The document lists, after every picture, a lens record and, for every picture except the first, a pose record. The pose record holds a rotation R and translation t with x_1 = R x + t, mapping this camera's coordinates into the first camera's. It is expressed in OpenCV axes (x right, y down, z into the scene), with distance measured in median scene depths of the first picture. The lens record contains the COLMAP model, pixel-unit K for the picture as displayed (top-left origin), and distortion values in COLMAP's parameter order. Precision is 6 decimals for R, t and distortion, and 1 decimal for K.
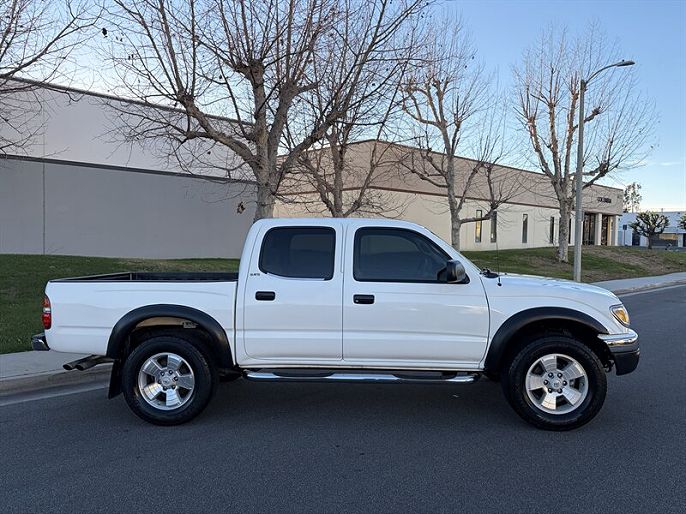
lens RADIAL K [[512.3, 0, 343.0], [0, 512.3, 257.0], [0, 0, 1]] dist [0.011442, -0.006998]
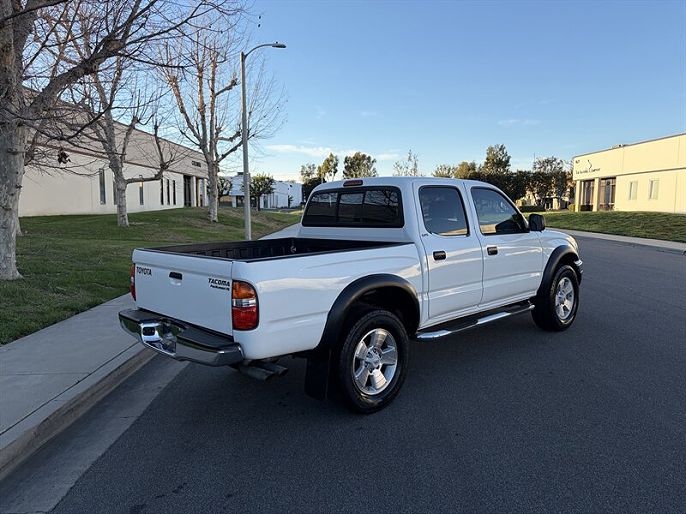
lens RADIAL K [[512.3, 0, 343.0], [0, 512.3, 257.0], [0, 0, 1]] dist [0.011442, -0.006998]
pose [[0.686079, -0.082961, 0.722782, -0.183800], [0.029066, 0.995810, 0.086709, -0.002629], [-0.726946, -0.038480, 0.685615, 0.081686]]
